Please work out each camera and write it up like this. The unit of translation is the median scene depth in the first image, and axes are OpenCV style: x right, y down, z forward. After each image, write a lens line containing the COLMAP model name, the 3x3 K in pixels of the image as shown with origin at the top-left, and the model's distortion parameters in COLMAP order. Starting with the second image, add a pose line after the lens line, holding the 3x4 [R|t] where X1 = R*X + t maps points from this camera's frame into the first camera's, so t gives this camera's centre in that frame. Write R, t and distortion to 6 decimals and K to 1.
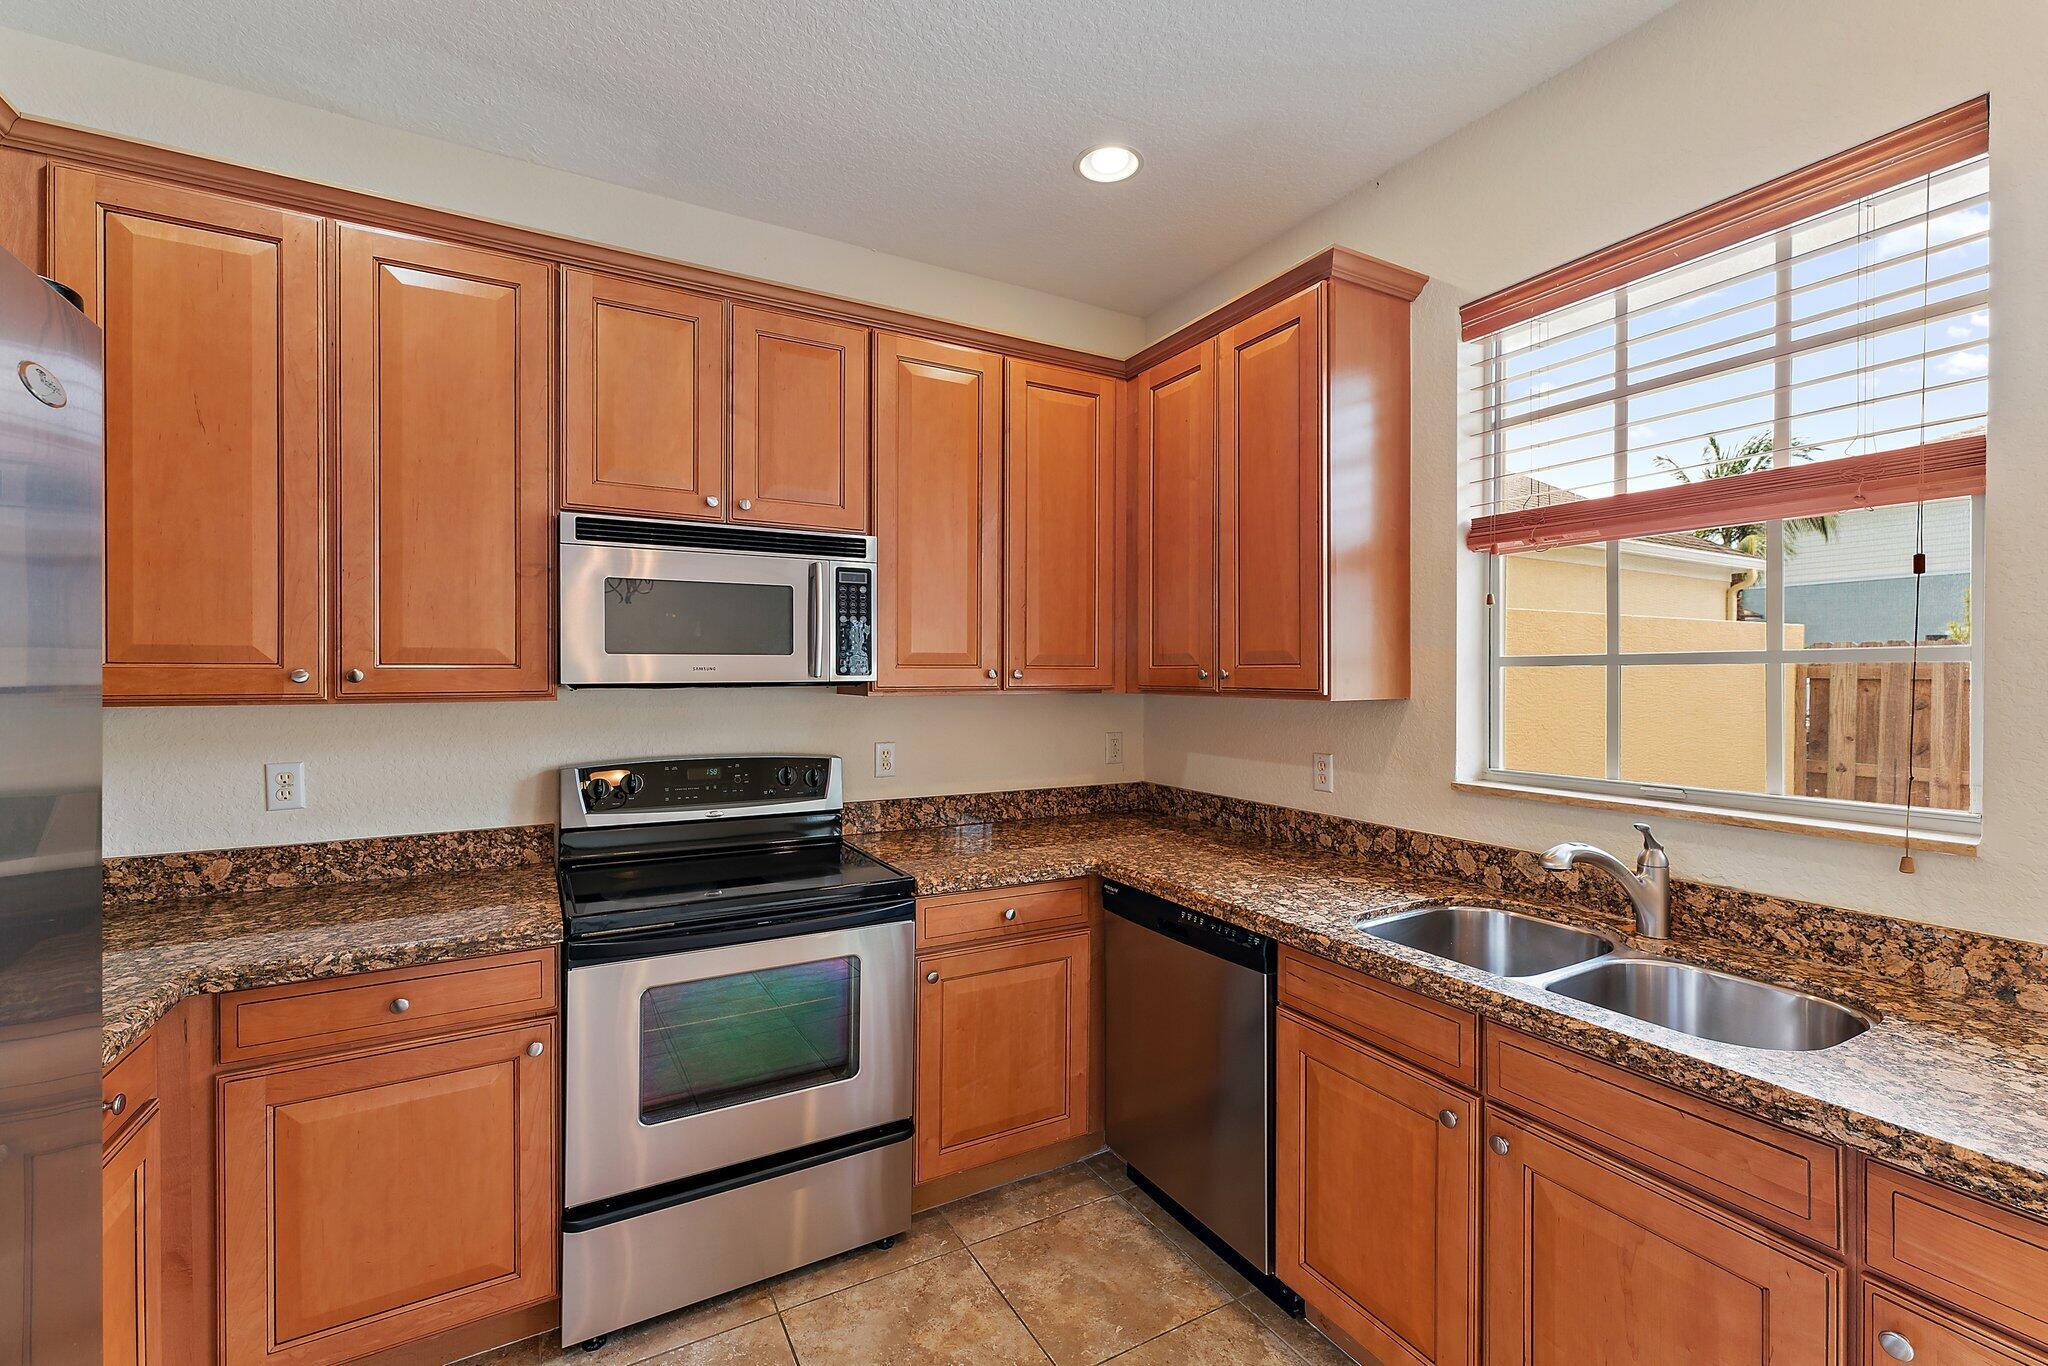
lens RADIAL K [[841.8, 0, 1022.8], [0, 841.8, 670.4], [0, 0, 1]] dist [0.000246, 0.000551]
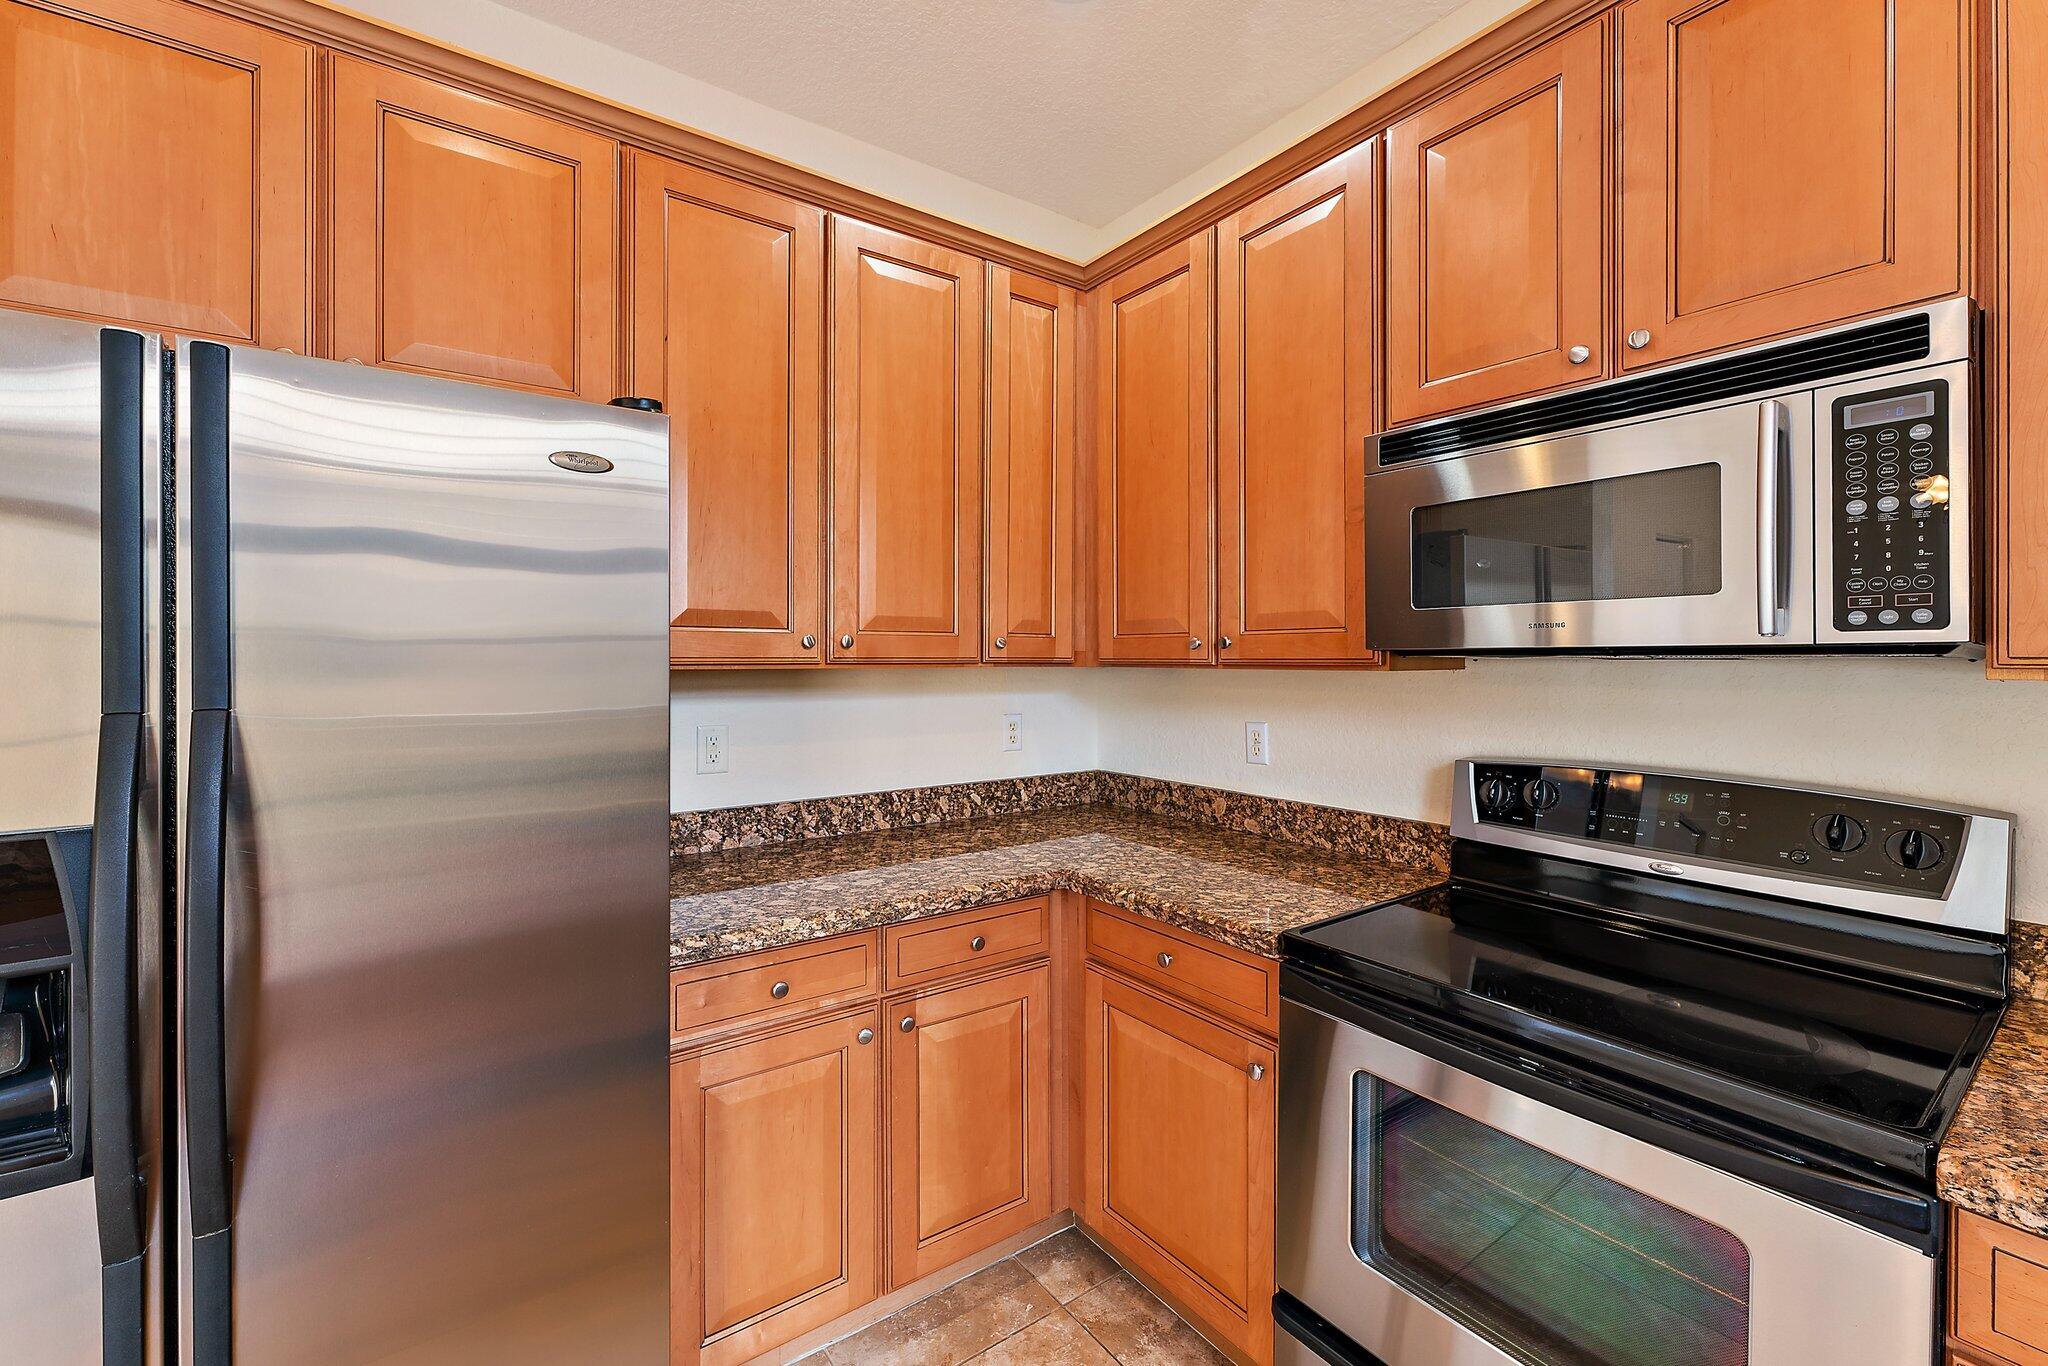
lens RADIAL K [[841.8, 0, 1027.0], [0, 841.8, 656.6], [0, 0, 1]] dist [0.000246, 0.000551]
pose [[0.136497, -0.001942, -0.990639, 0.189230], [-0.000288, 0.999998, -0.002000, 0.022674], [0.990640, 0.000559, 0.136497, 0.516507]]
